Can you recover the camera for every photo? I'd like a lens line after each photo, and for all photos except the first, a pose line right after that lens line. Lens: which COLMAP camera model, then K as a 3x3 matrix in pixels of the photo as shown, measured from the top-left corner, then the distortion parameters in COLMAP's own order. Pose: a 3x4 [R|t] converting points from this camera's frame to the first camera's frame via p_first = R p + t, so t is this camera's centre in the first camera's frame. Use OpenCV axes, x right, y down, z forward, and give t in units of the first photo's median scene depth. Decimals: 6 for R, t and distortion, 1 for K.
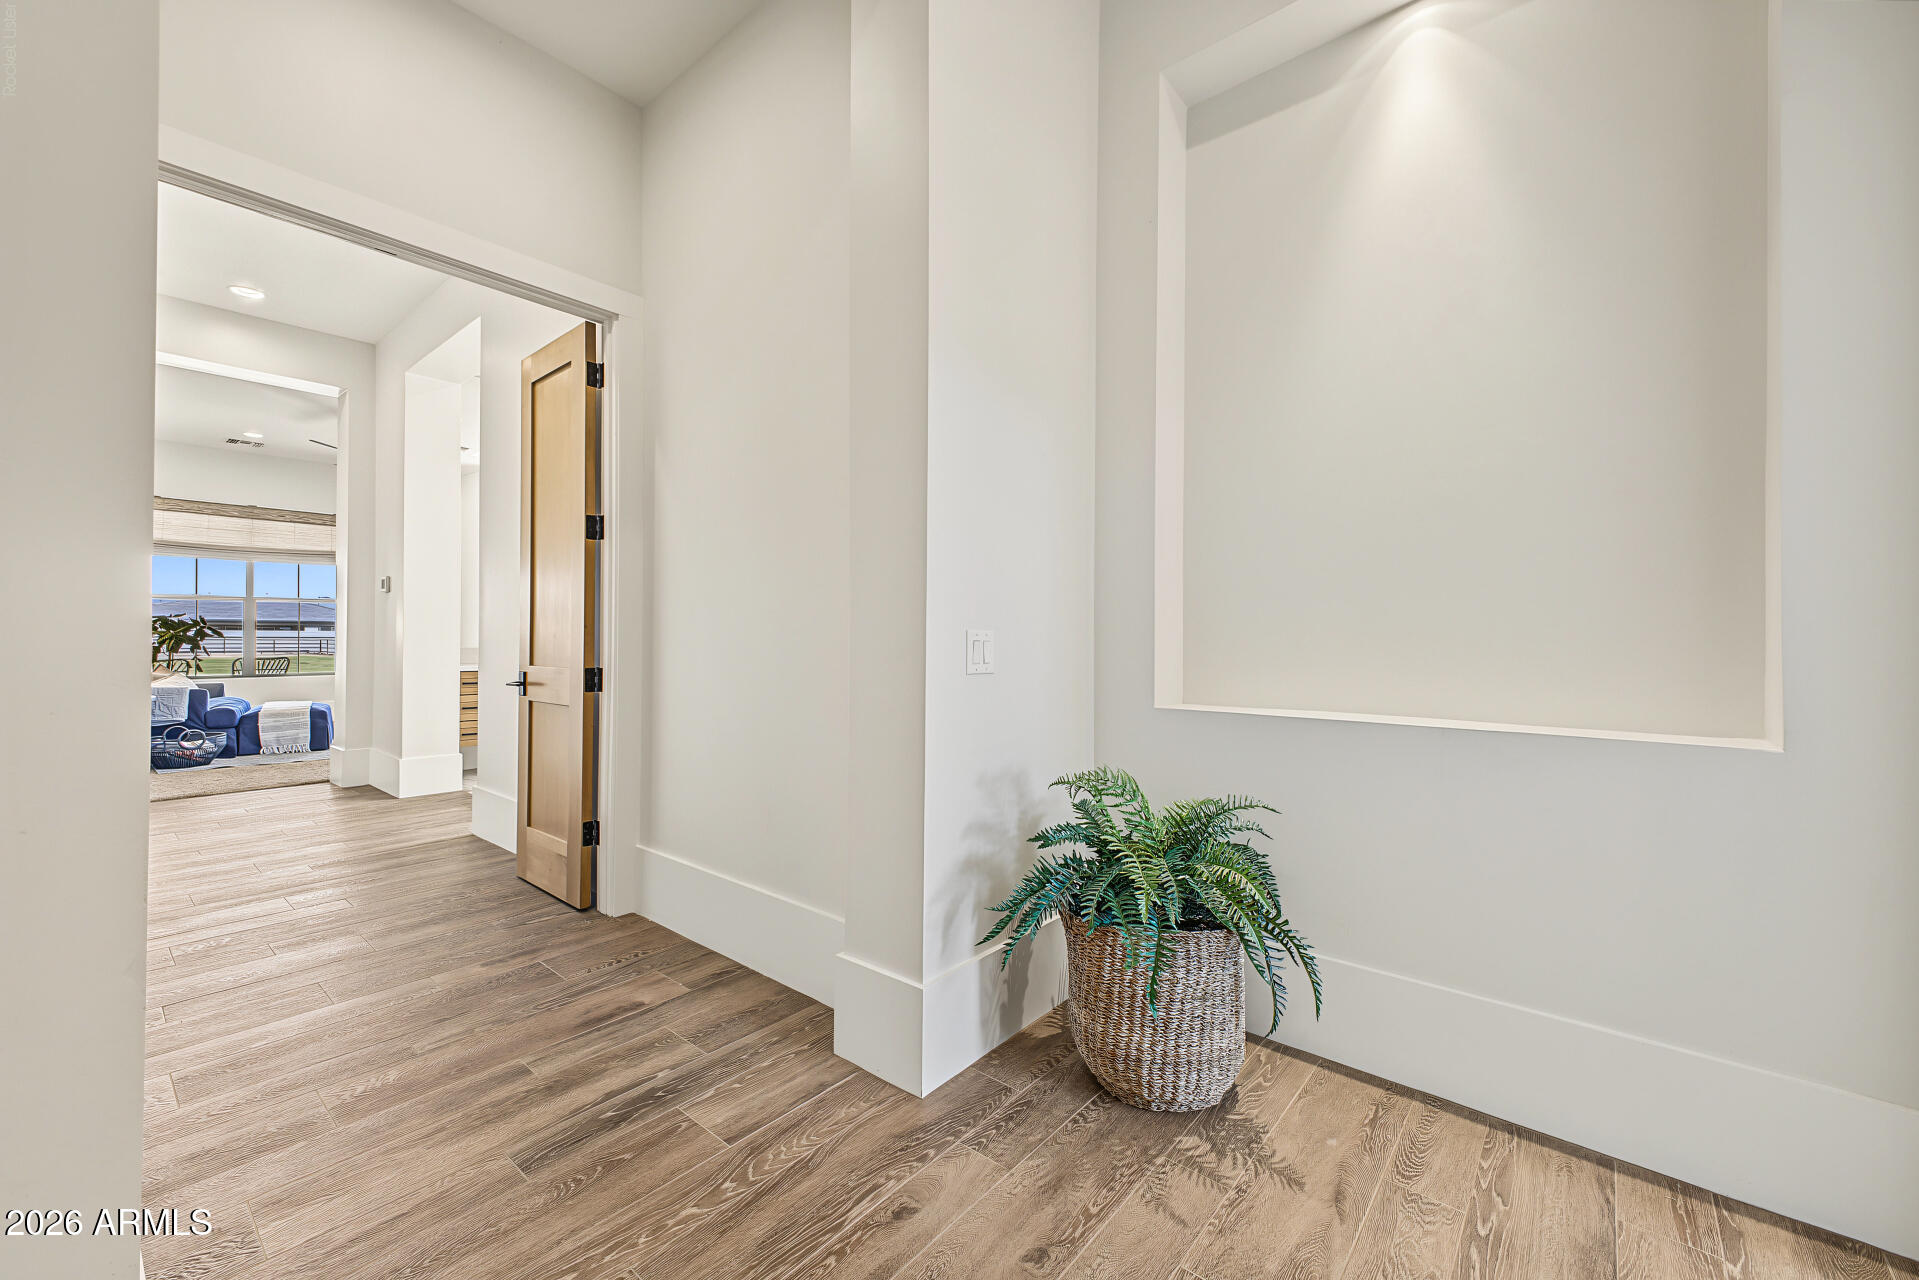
lens RADIAL K [[754.4, 0, 957.0], [0, 754.4, 629.5], [0, 0, 1]] dist [0.021833, -0.009817]
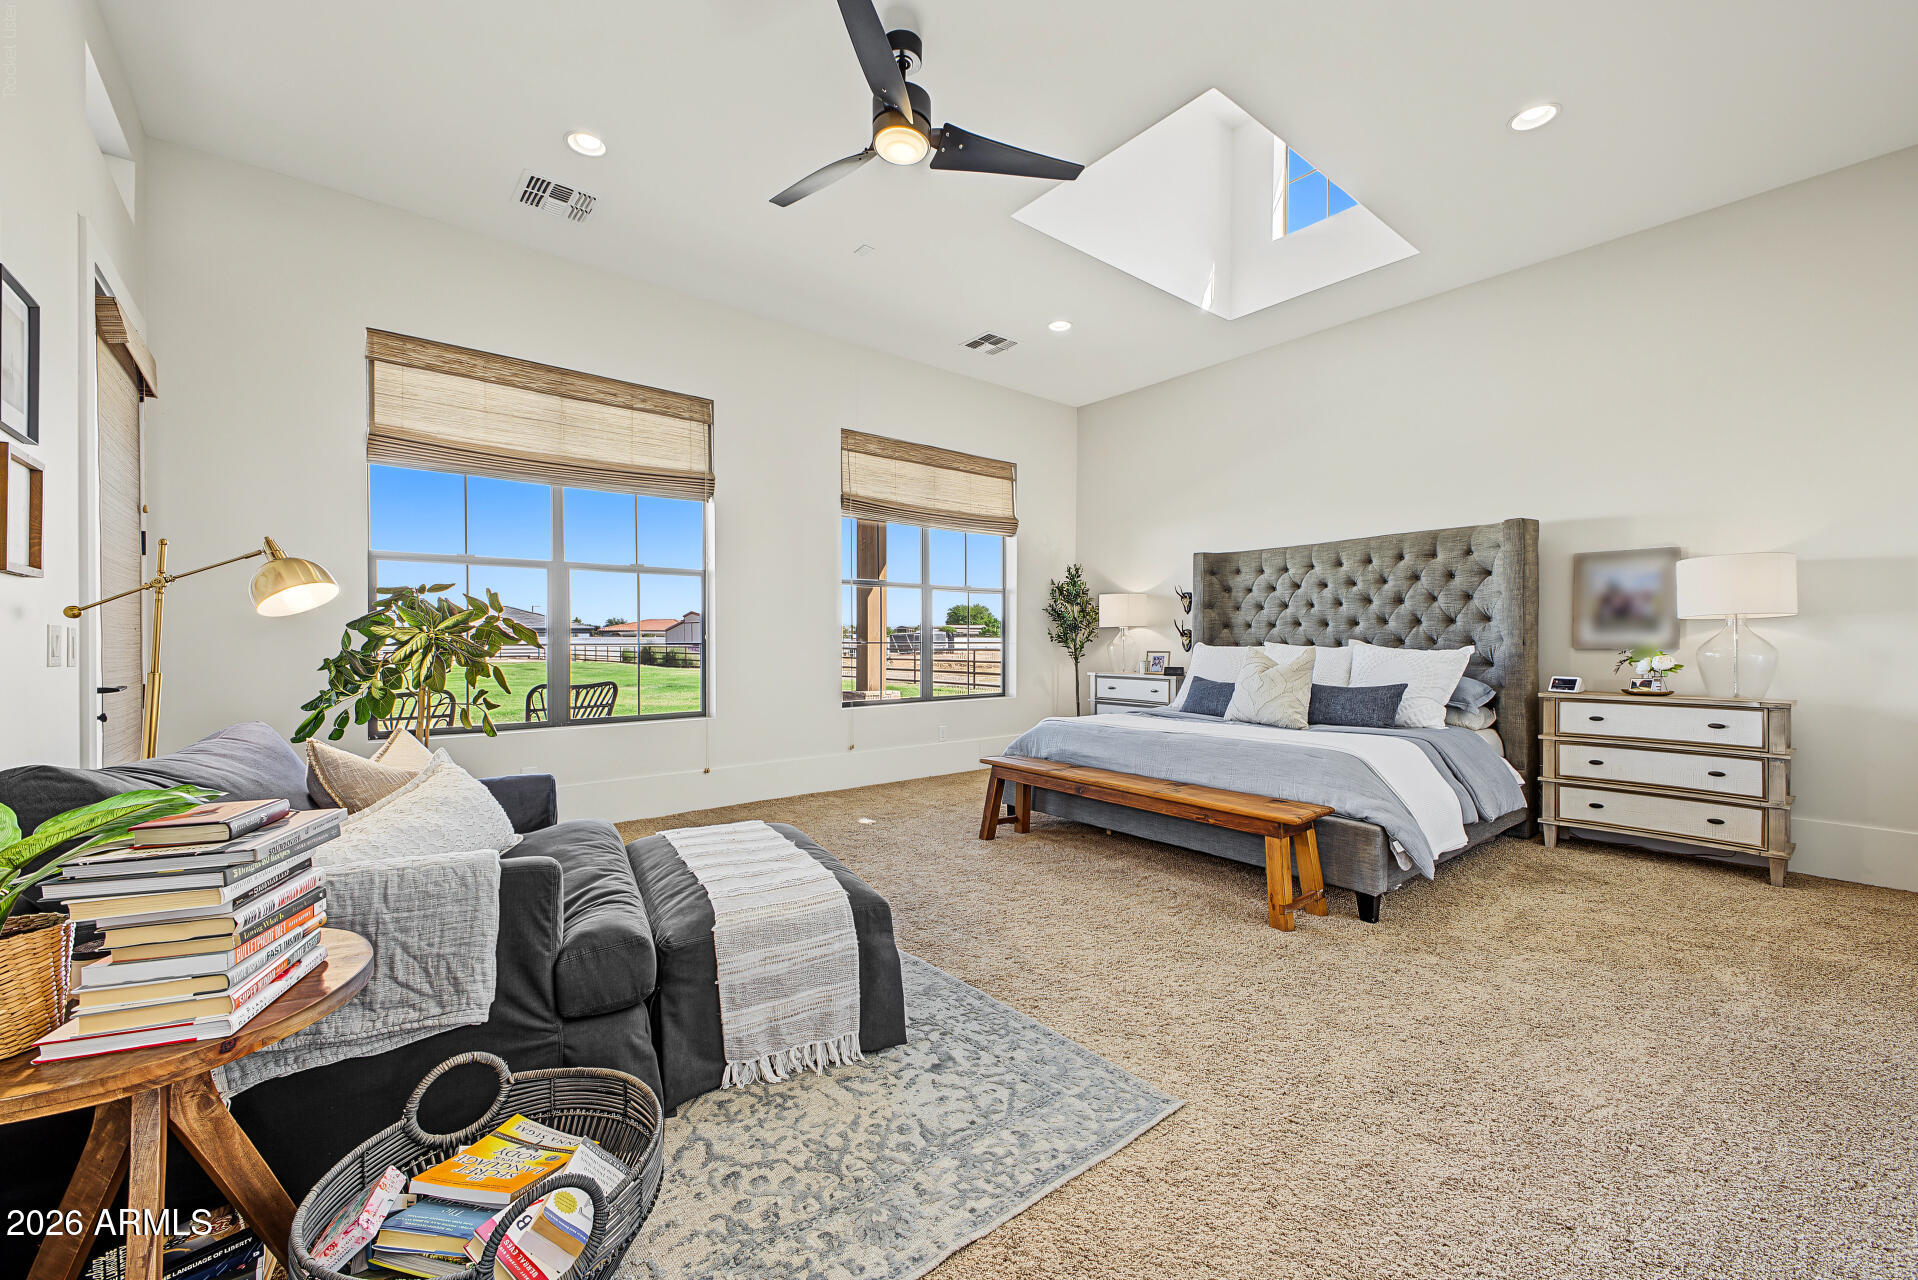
lens RADIAL K [[754.0, 0, 956.5], [0, 754.0, 629.5], [0, 0, 1]] dist [0.021833, -0.009817]
pose [[0.986166, 0.004508, -0.165700, -0.694596], [-0.004817, 0.999987, -0.001463, 0.001487], [0.165691, 0.002241, 0.986175, 0.660905]]
